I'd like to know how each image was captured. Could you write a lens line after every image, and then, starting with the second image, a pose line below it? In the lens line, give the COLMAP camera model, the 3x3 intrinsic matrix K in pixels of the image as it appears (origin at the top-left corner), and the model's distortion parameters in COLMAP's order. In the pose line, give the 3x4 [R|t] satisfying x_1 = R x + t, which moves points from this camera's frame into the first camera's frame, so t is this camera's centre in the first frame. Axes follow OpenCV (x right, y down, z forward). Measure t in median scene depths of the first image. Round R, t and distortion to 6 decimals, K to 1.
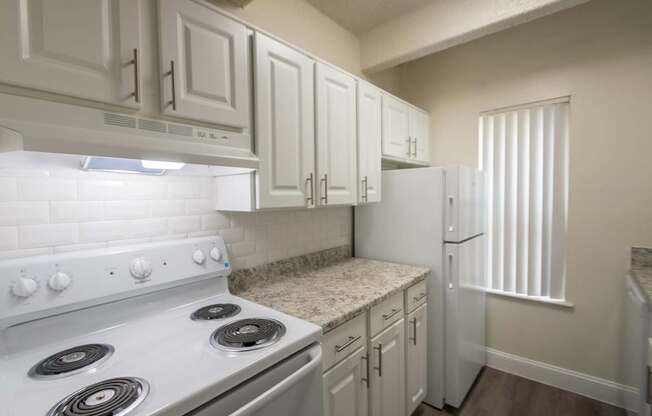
lens RADIAL K [[312.6, 0, 297.3], [0, 312.6, 209.2], [0, 0, 1]] dist [-0.002393, -0.001079]
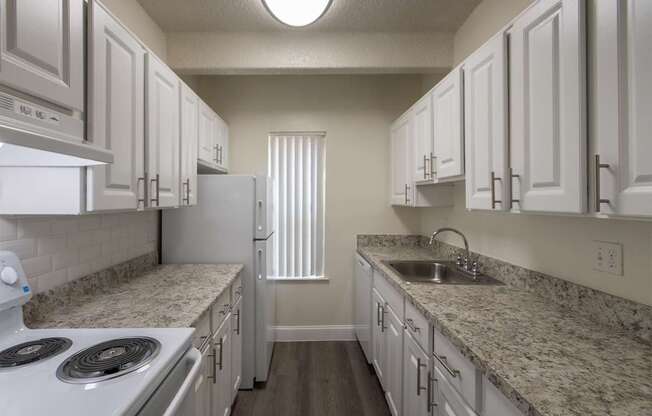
lens RADIAL K [[318.6, 0, 313.9], [0, 318.6, 201.5], [0, 0, 1]] dist [0.000622, 0.000343]
pose [[0.716888, 0.014287, 0.697042, -0.202990], [0.014081, 0.999289, -0.034963, 0.007822], [-0.697047, 0.034879, 0.716177, -0.005204]]
